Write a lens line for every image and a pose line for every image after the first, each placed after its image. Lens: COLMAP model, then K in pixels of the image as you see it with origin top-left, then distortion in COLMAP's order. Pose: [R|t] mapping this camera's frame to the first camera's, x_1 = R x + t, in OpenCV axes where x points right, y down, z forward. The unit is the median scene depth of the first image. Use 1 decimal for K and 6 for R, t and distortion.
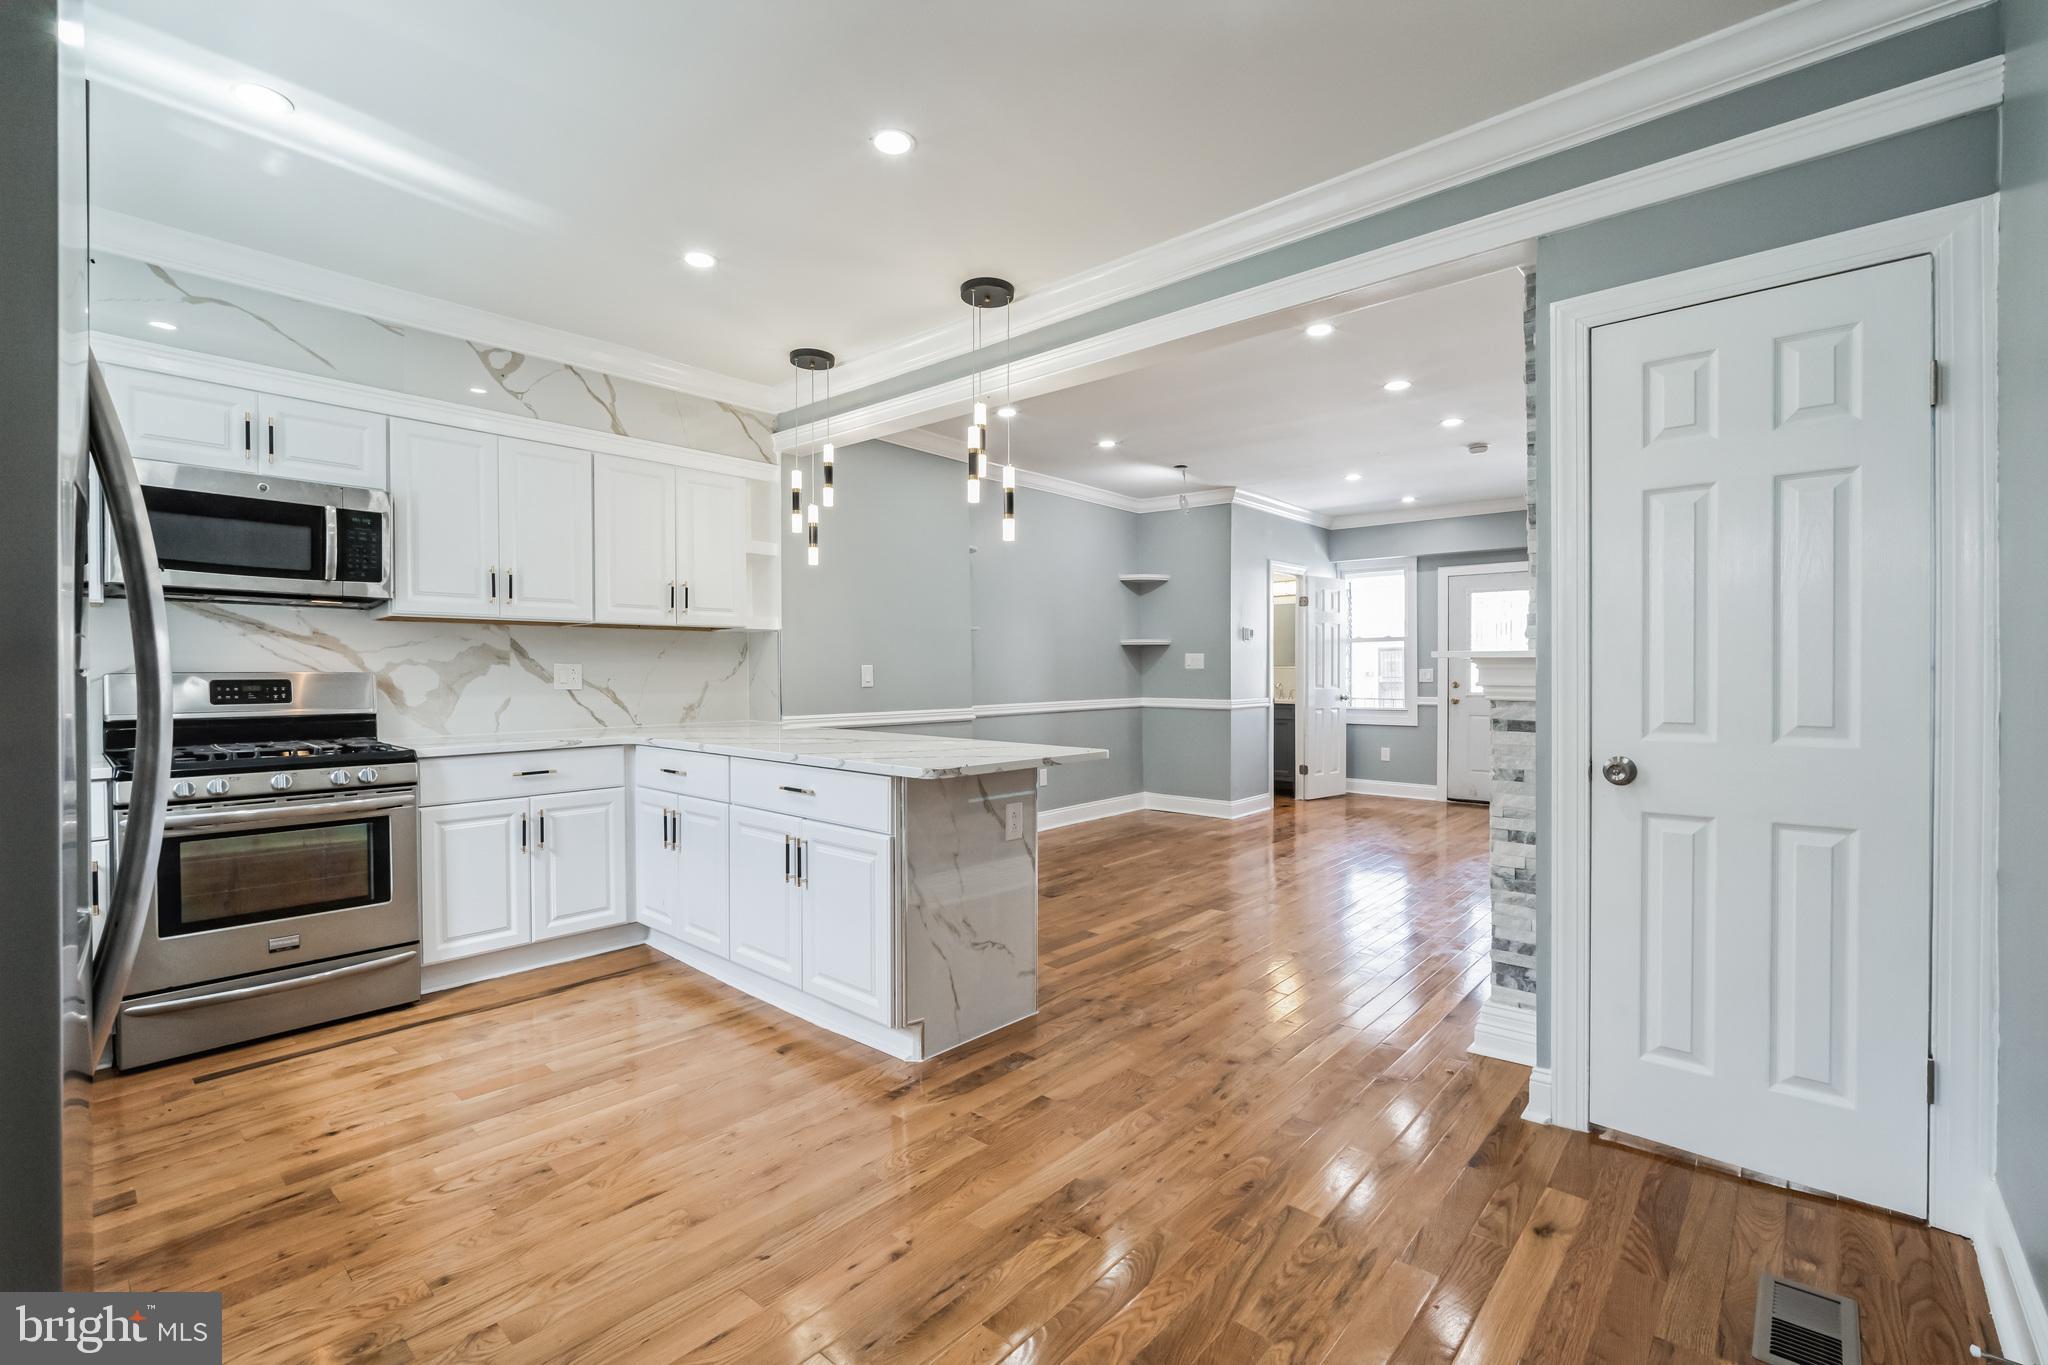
lens RADIAL K [[903.2, 0, 1030.5], [0, 903.2, 679.9], [0, 0, 1]] dist [-0.015001, 0.003620]
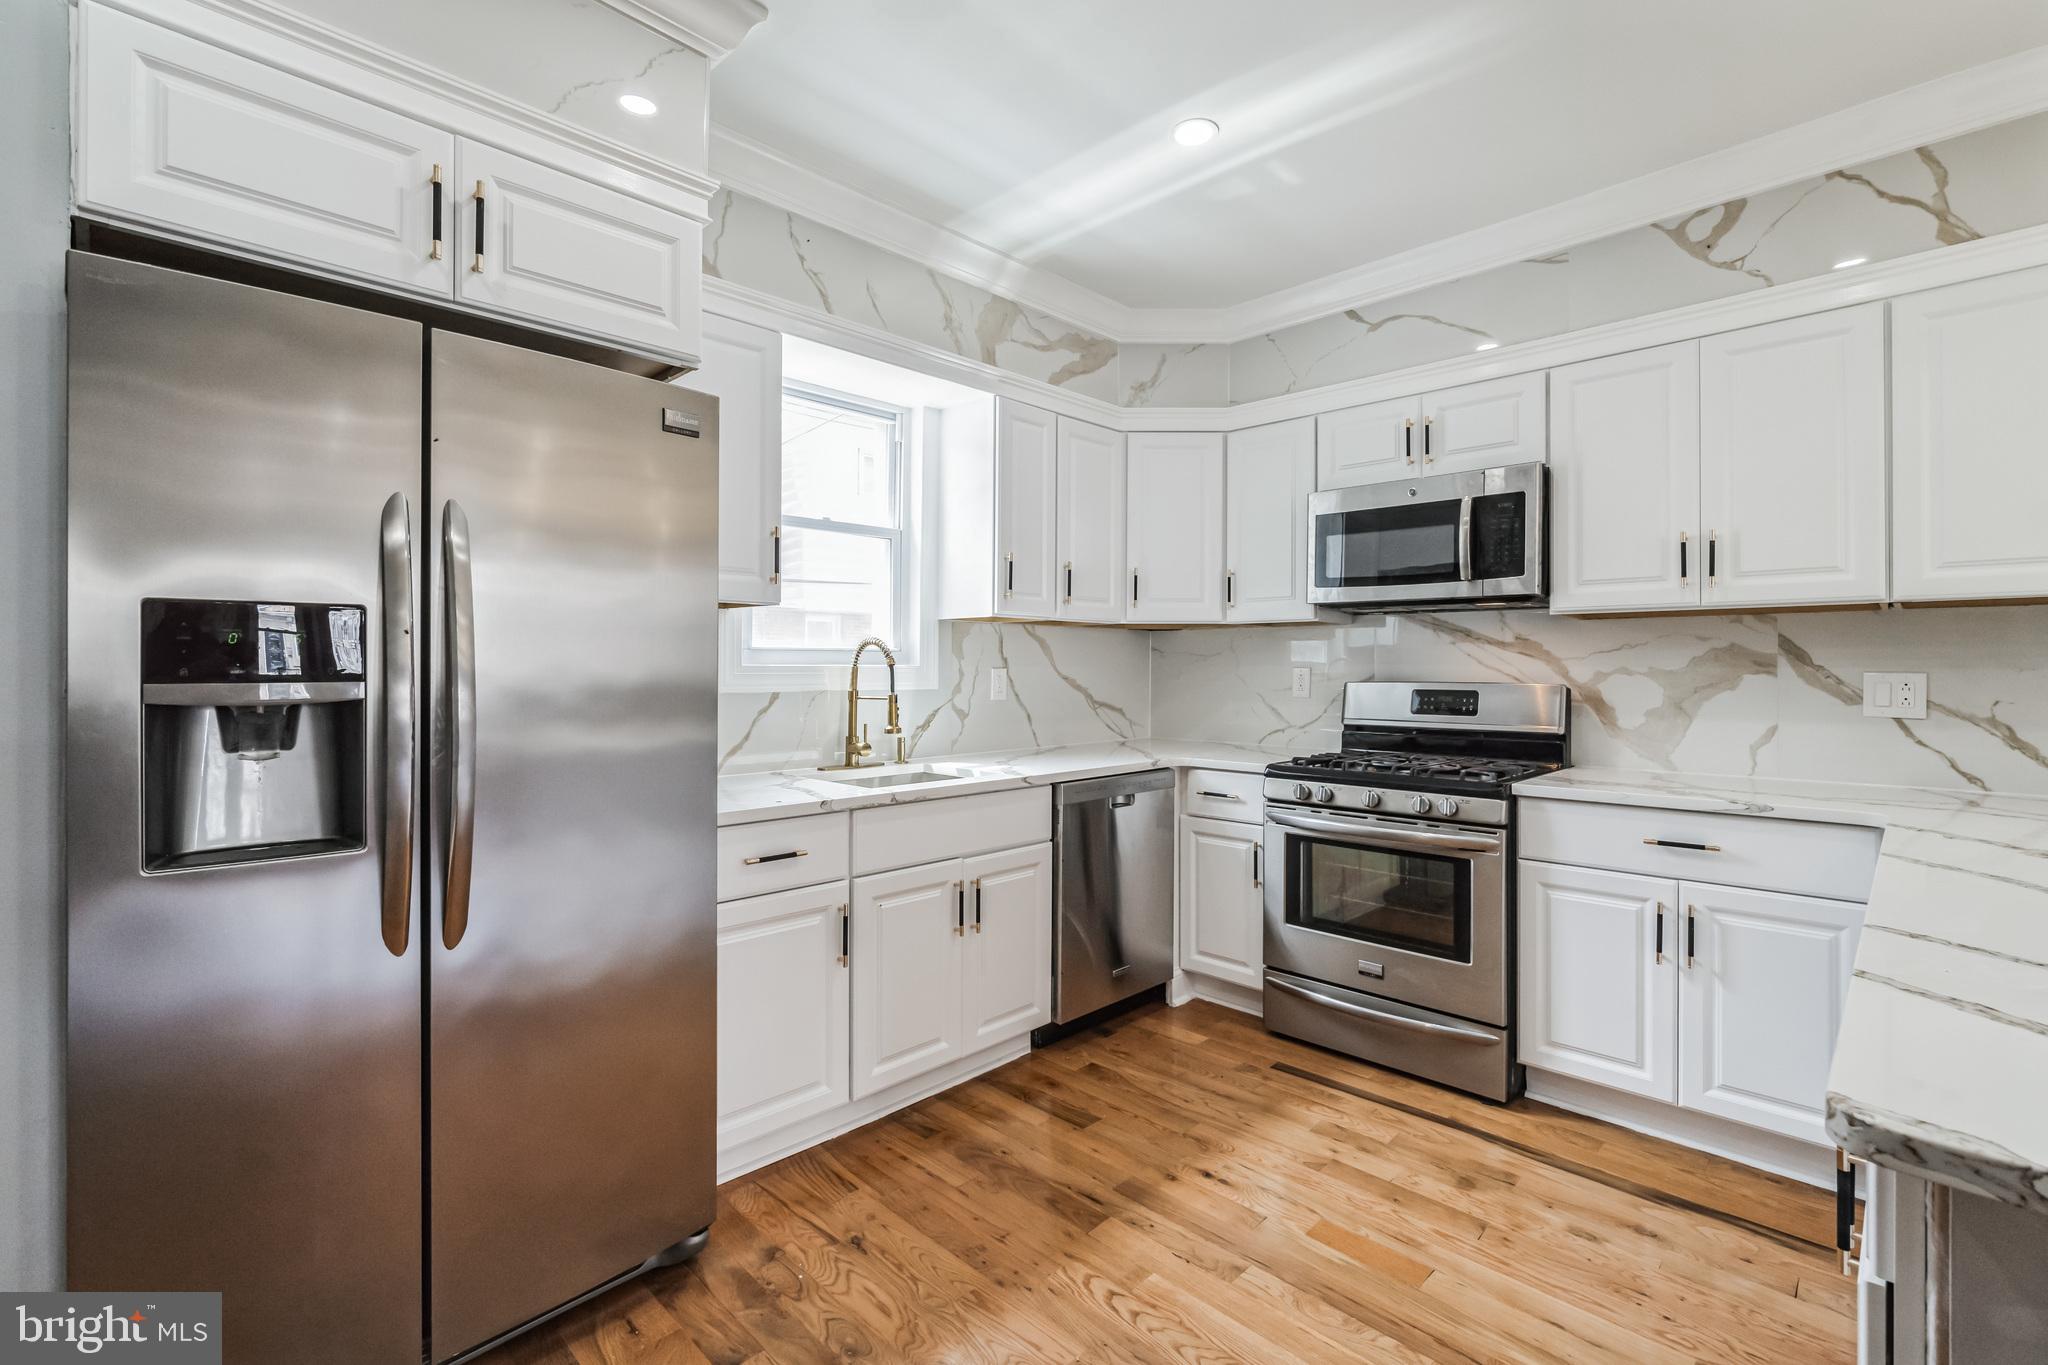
lens RADIAL K [[903.2, 0, 1019.5], [0, 903.2, 662.6], [0, 0, 1]] dist [-0.015001, 0.003620]
pose [[-0.067926, -0.004327, -0.997681, 0.113605], [-0.010942, 0.999934, -0.003592, -0.018381], [0.997630, 0.010672, -0.067969, 0.525063]]
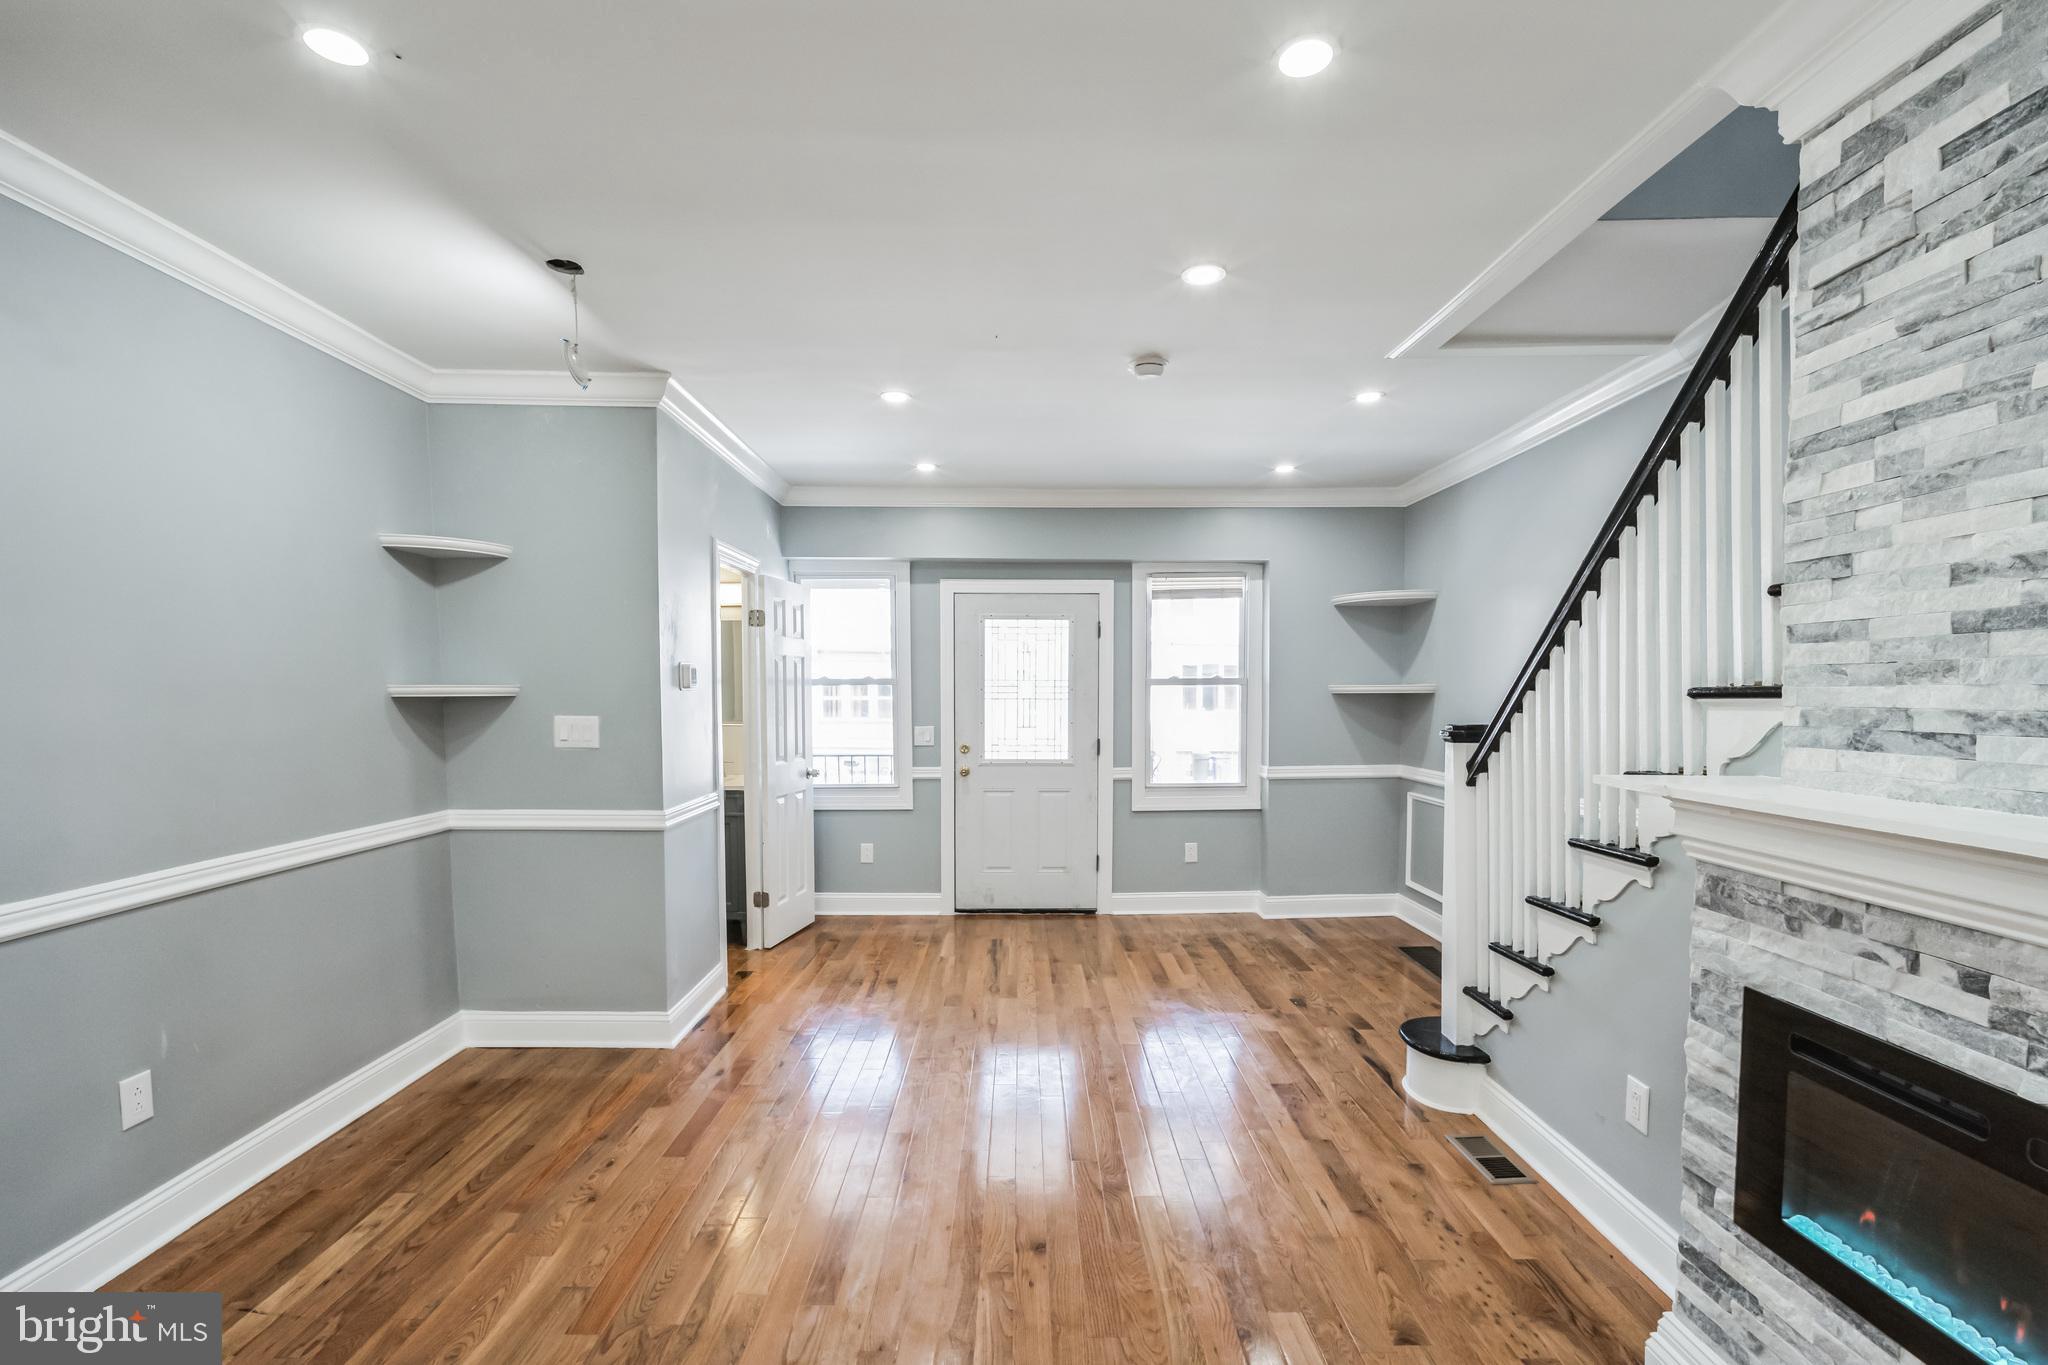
lens RADIAL K [[903.2, 0, 1043.1], [0, 903.2, 731.7], [0, 0, 1]] dist [-0.015001, 0.003620]
pose [[0.735016, -0.026553, 0.677530, 0.078047], [0.003004, 0.999351, 0.035906, -0.071628], [-0.678043, -0.024356, 0.734618, 0.941249]]
